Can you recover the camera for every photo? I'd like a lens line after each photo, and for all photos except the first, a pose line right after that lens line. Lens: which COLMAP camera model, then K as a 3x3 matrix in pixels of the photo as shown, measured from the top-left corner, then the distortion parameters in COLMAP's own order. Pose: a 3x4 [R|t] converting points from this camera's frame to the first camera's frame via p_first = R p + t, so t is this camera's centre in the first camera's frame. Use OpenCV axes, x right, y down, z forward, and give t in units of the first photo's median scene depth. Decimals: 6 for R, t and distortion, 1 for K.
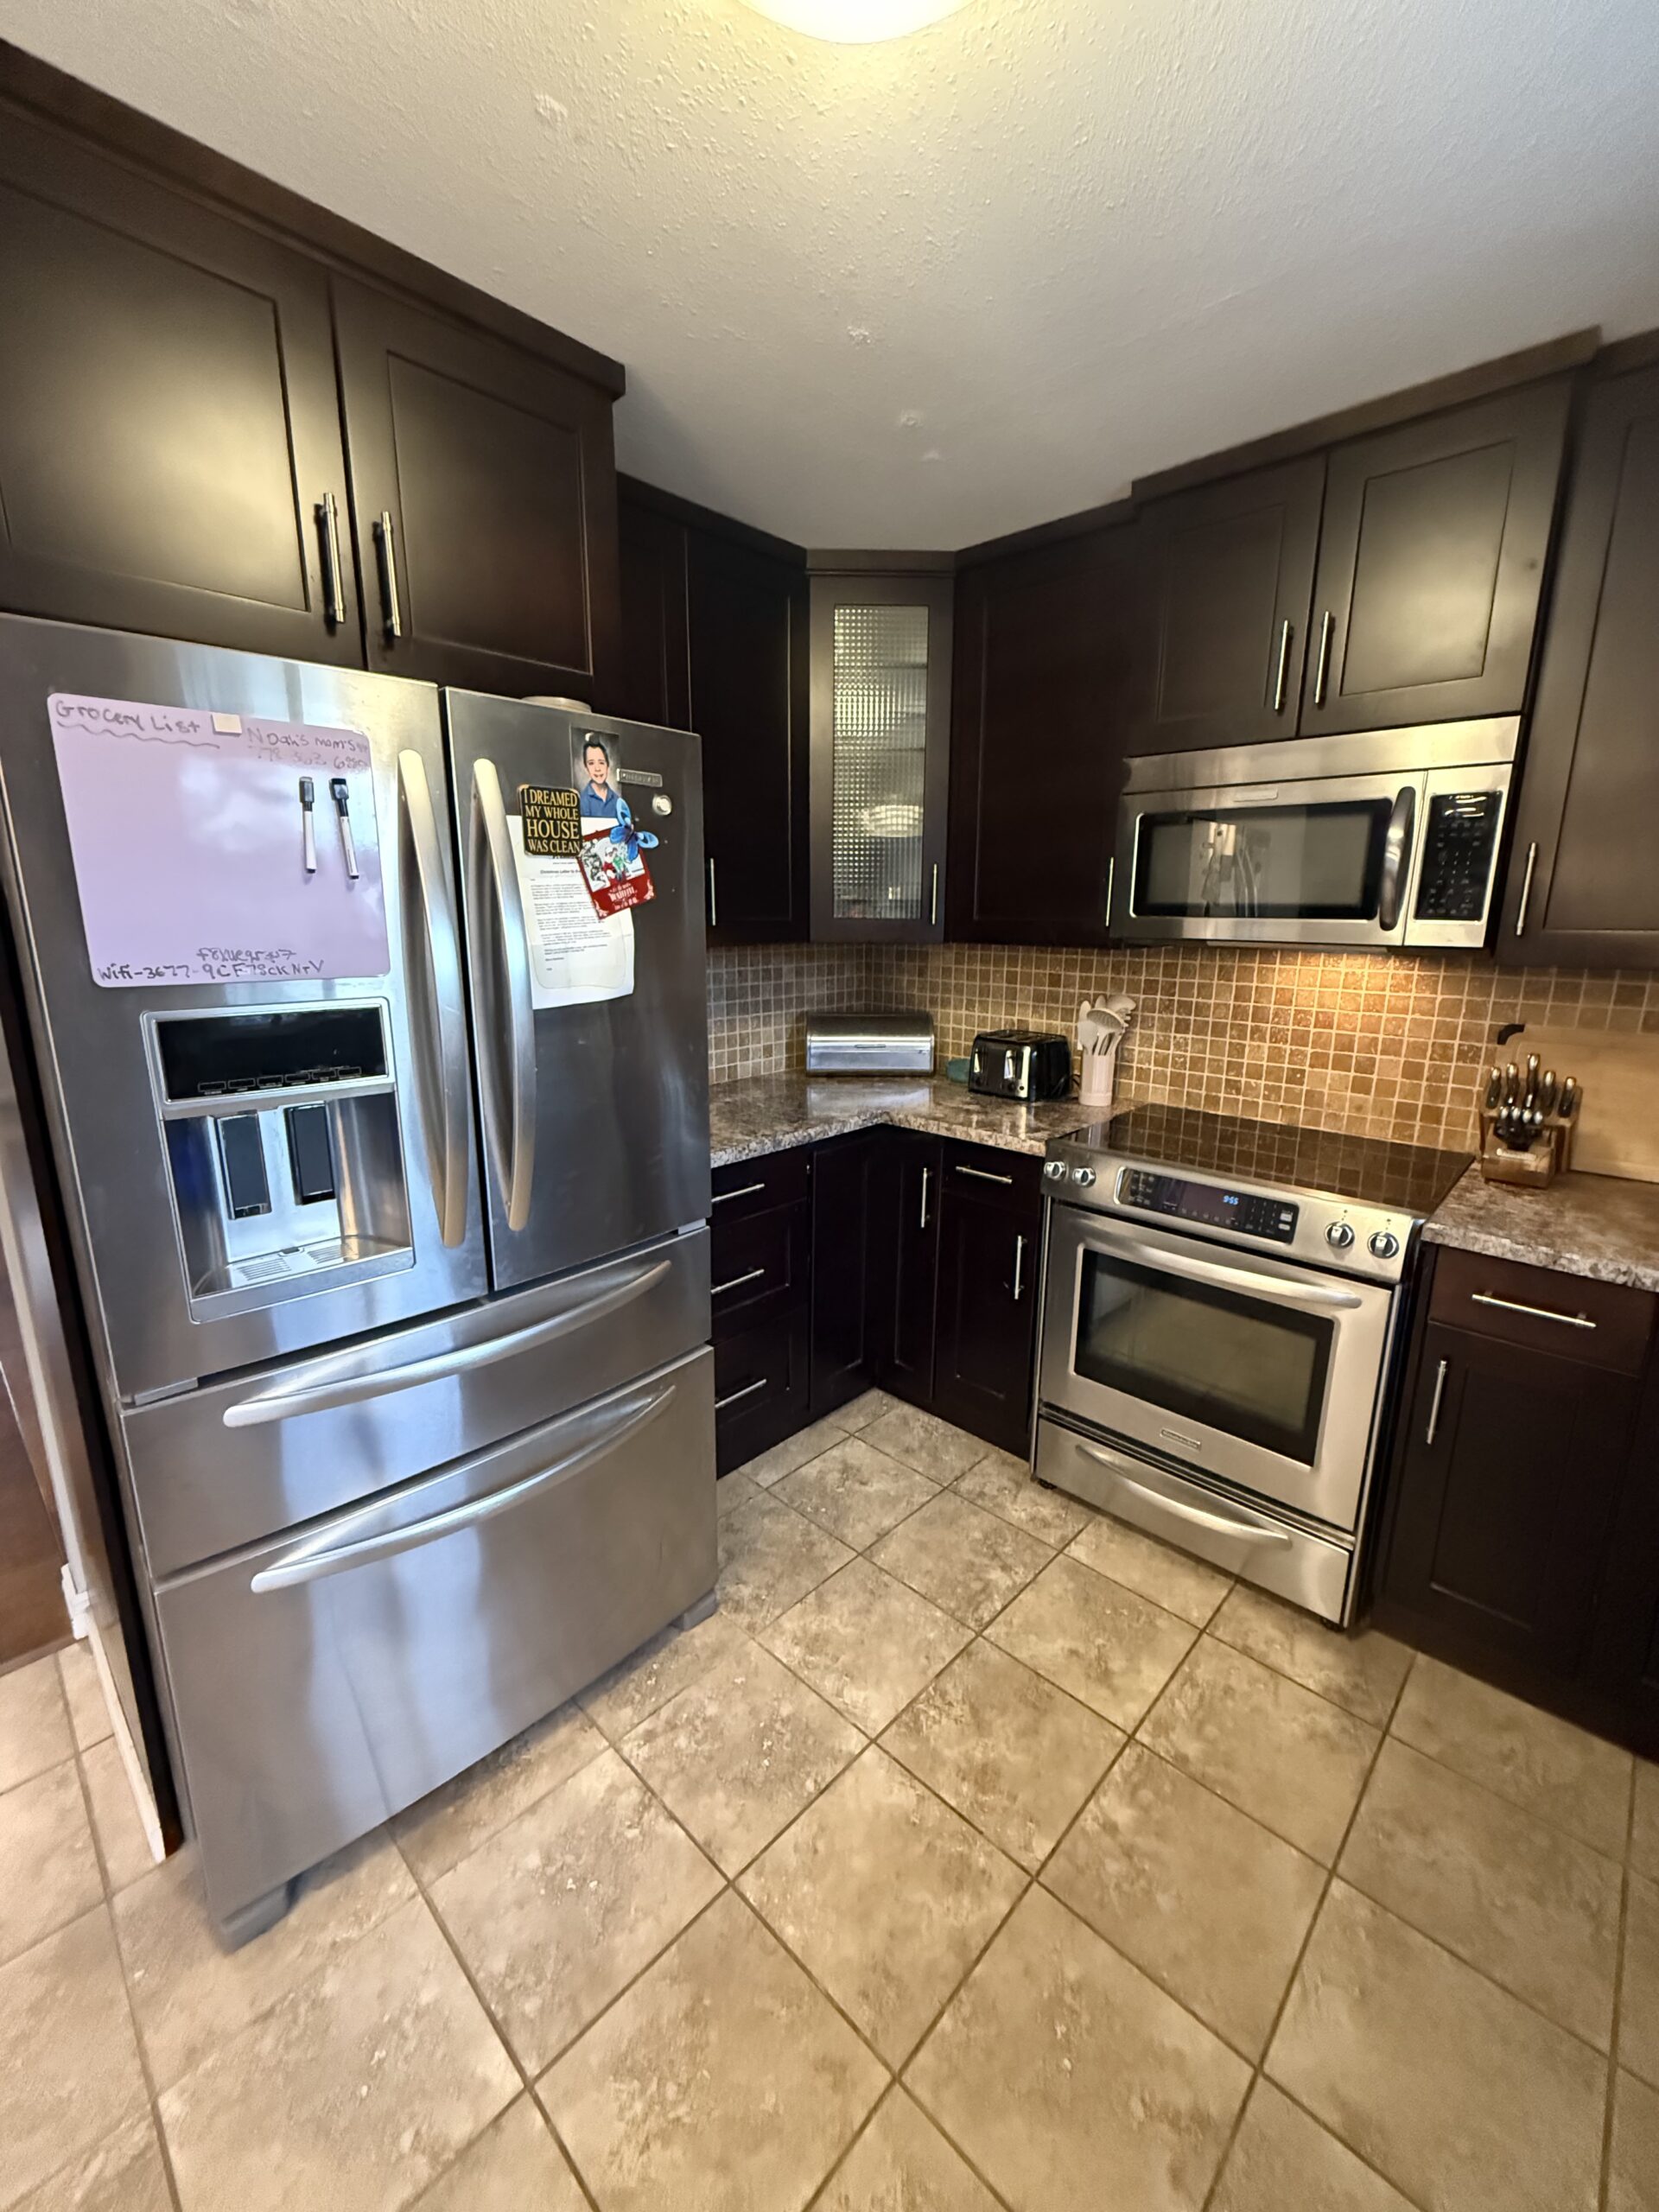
lens RADIAL K [[879.4, 0, 829.4], [0, 879.4, 1097.4], [0, 0, 1]] dist [-0.000163, -0.000467]
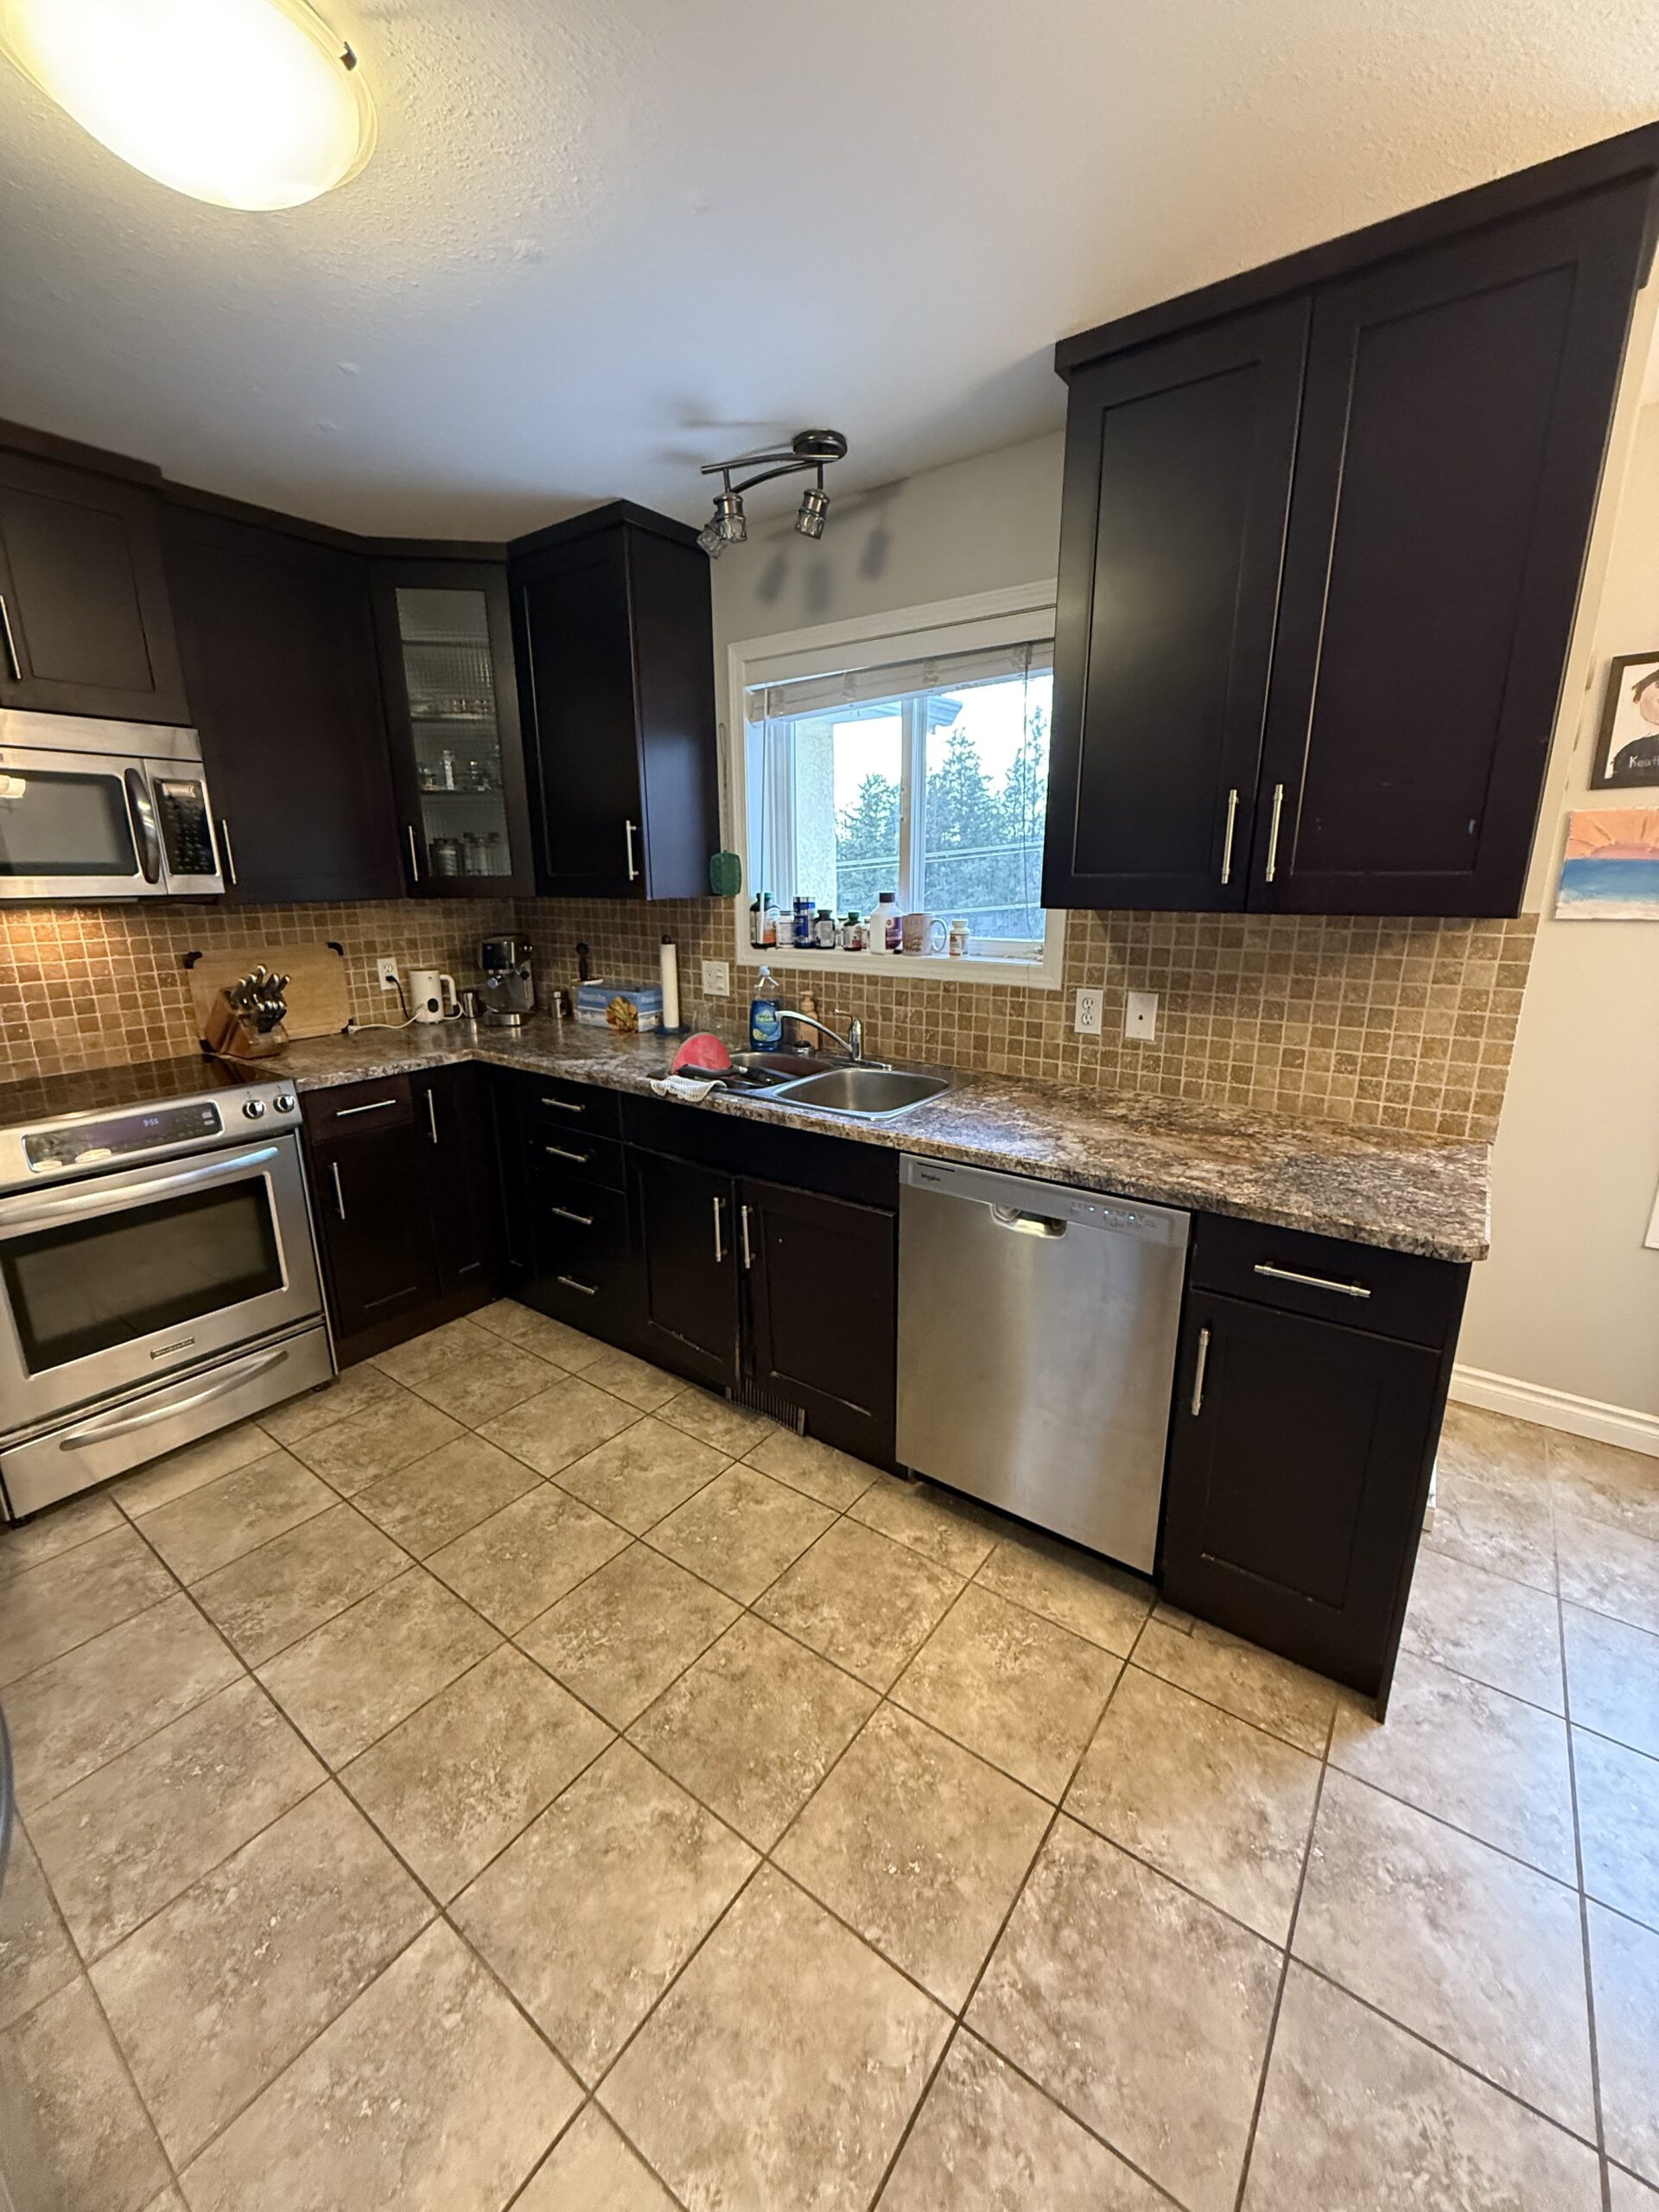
lens RADIAL K [[879.4, 0, 833.1], [0, 879.4, 1098.5], [0, 0, 1]] dist [-0.000163, -0.000467]
pose [[-0.127963, -0.256807, 0.957954, -0.772384], [0.217064, 0.935225, 0.279709, -0.041341], [-0.967734, 0.243729, -0.063930, 0.206157]]
